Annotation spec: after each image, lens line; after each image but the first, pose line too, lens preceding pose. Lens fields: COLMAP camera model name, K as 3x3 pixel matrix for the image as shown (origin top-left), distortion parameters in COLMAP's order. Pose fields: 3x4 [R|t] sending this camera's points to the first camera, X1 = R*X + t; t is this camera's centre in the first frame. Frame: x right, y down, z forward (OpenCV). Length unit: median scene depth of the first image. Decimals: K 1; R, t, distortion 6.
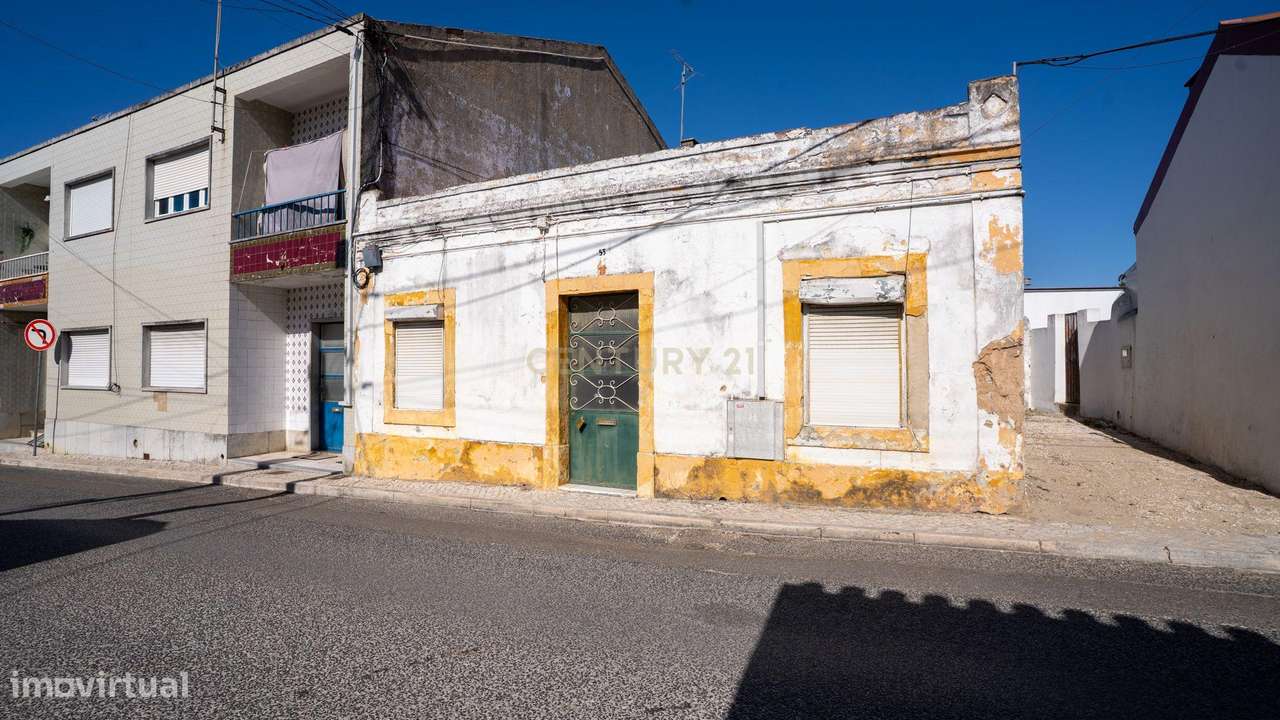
lens RADIAL K [[628.6, 0, 633.3], [0, 628.6, 351.6], [0, 0, 1]] dist [-0.085123, 0.043798]
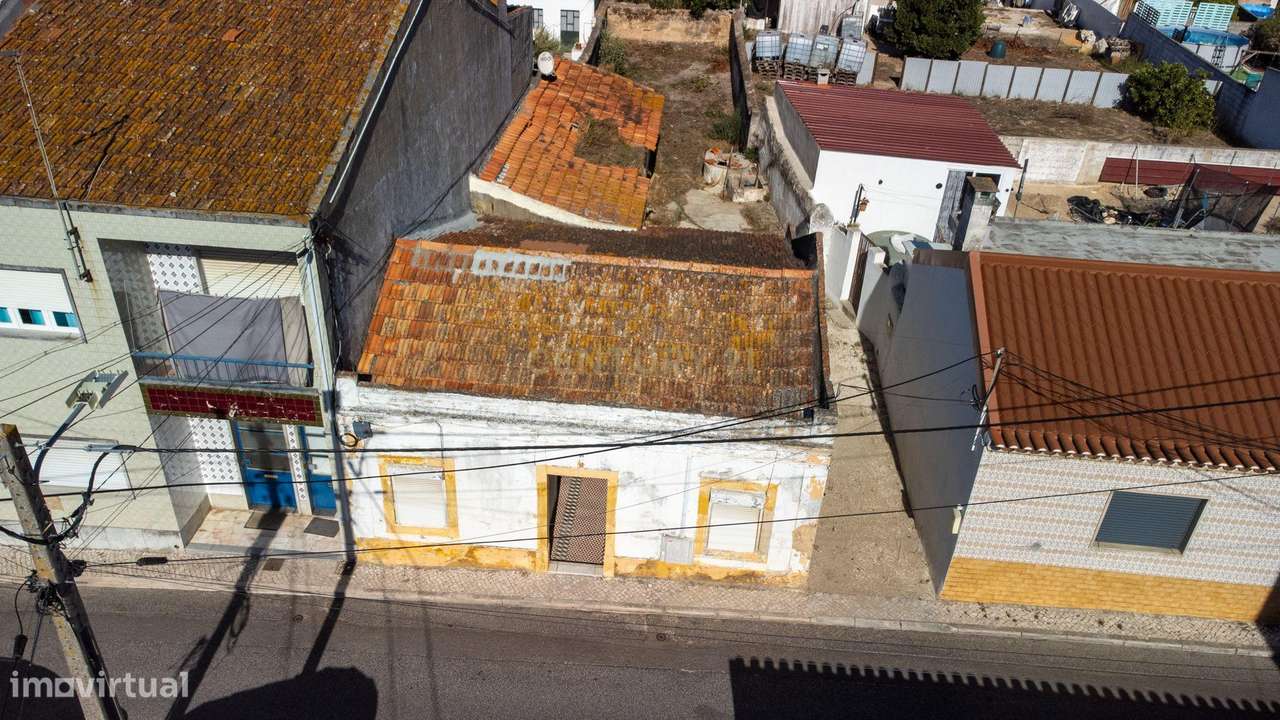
lens RADIAL K [[971.3, 0, 639.7], [0, 971.3, 352.9], [0, 0, 1]] dist [0.056762, 0.012554]
pose [[0.921387, -0.166622, 0.351117, -0.735865], [-0.058213, 0.834075, 0.548570, -1.743422], [-0.384262, -0.525885, 0.758806, -0.721455]]
